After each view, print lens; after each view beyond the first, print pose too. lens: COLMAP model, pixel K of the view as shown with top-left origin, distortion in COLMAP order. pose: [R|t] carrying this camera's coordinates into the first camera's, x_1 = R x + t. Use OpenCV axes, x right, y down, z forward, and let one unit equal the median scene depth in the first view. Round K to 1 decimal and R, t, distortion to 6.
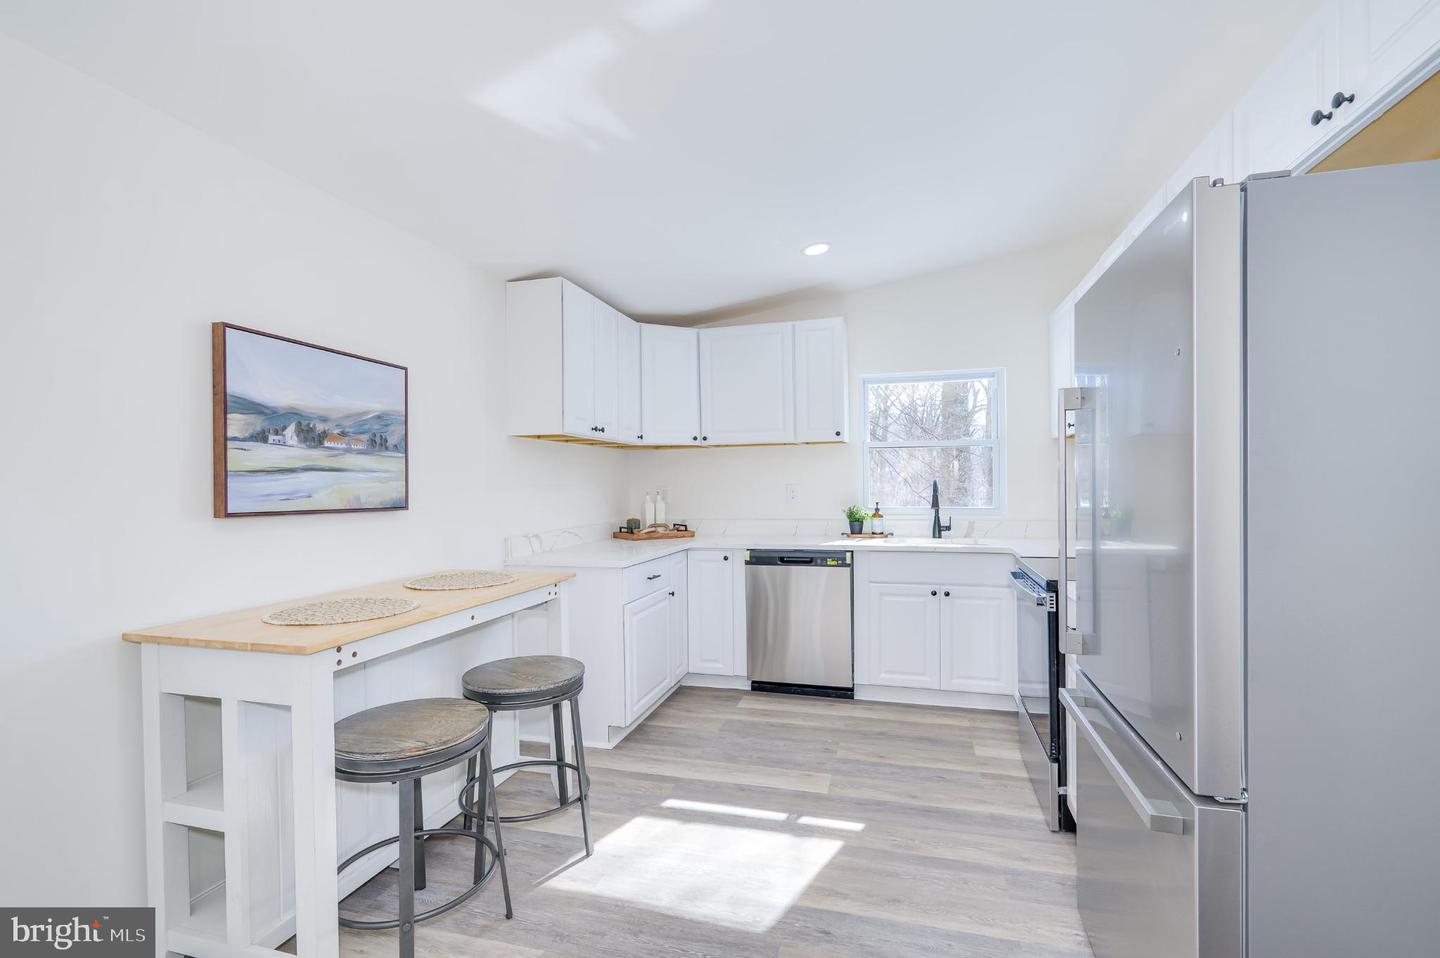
lens RADIAL K [[714.9, 0, 668.9], [0, 714.9, 488.4], [0, 0, 1]] dist [0.002039, 0.000257]
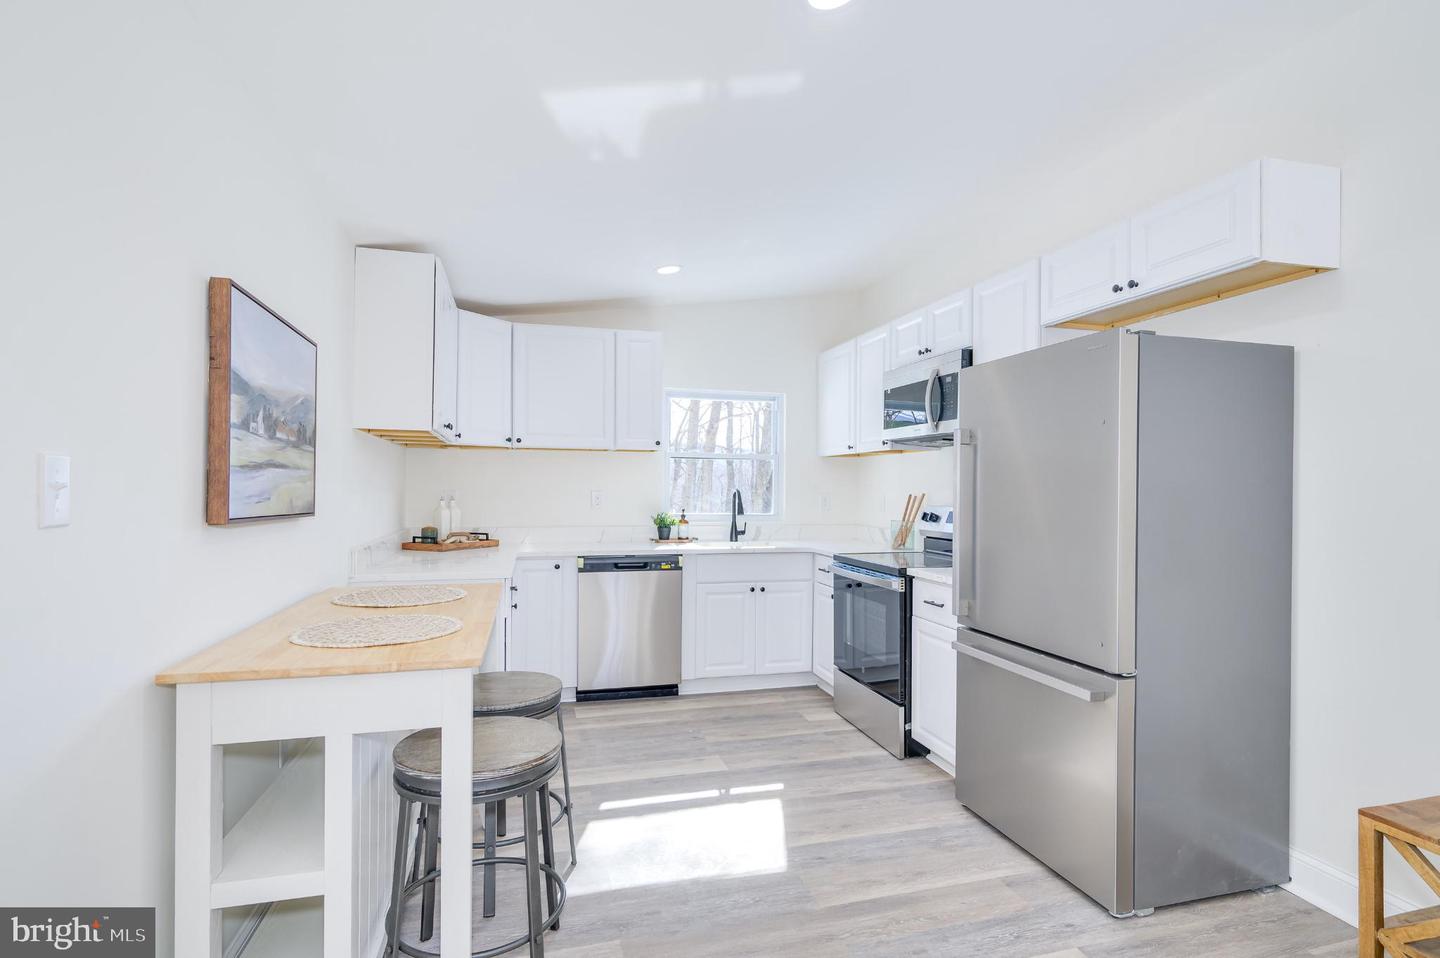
lens RADIAL K [[766.9, 0, 780.8], [0, 766.9, 483.1], [0, 0, 1]] dist [-0.001729, -0.000467]
pose [[0.822310, 0.022217, 0.568607, -0.274066], [-0.013349, 0.999716, -0.019755, 0.001644], [-0.568884, 0.008655, 0.822372, -0.022659]]
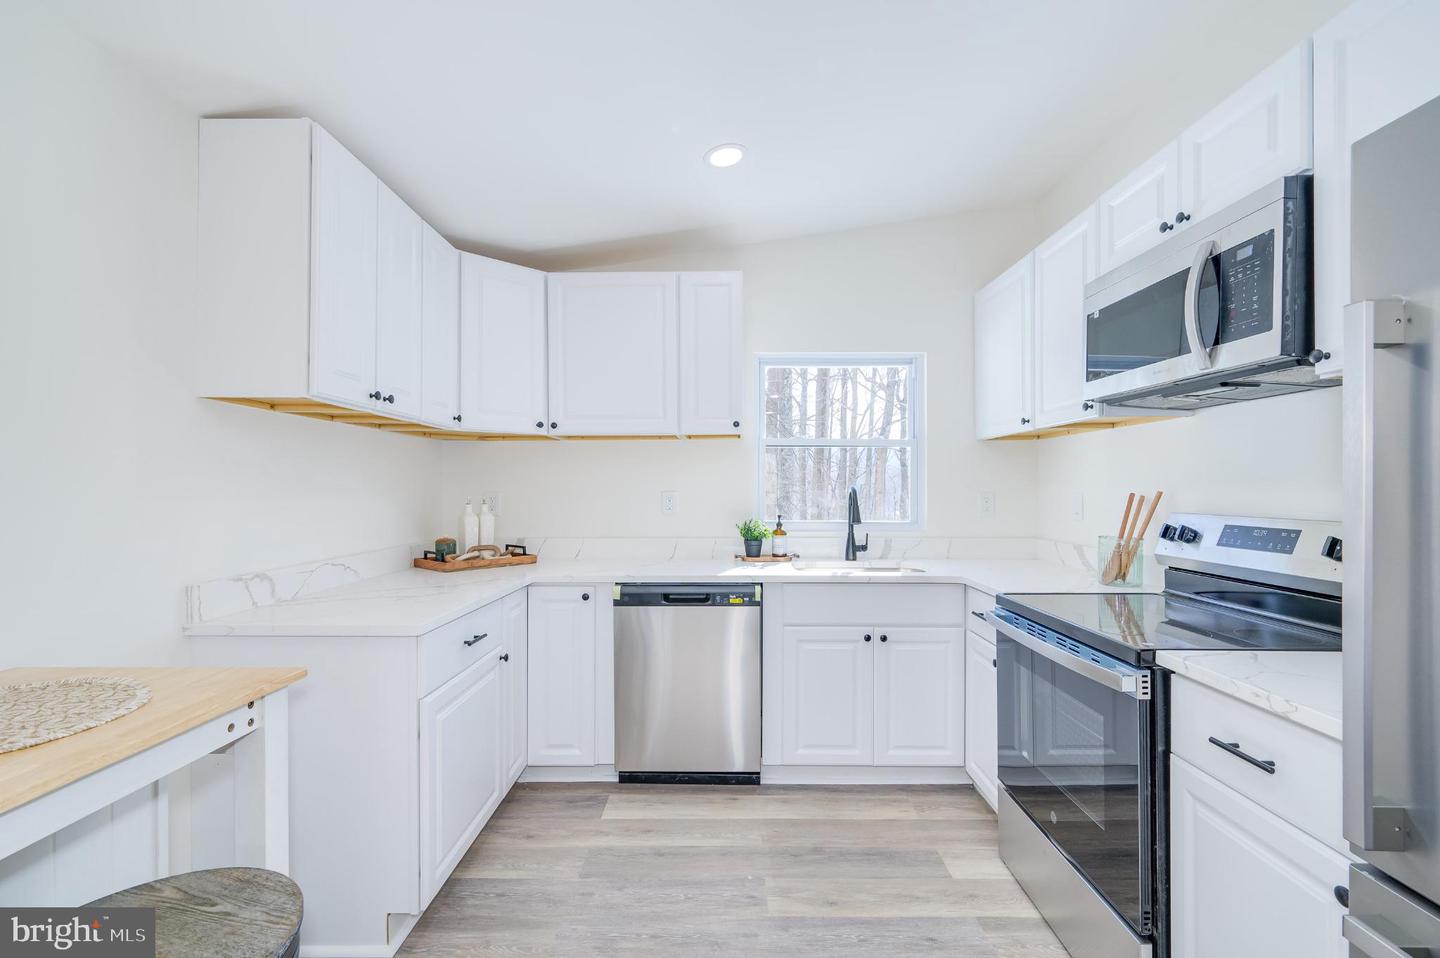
lens RADIAL K [[730.8, 0, 715.8], [0, 730.8, 485.8], [0, 0, 1]] dist [-0.000605, 0.000321]
pose [[0.957385, 0.012179, 0.288557, -0.005447], [-0.008697, 0.999873, -0.013346, -0.001670], [-0.288683, 0.010267, 0.957370, 0.297234]]
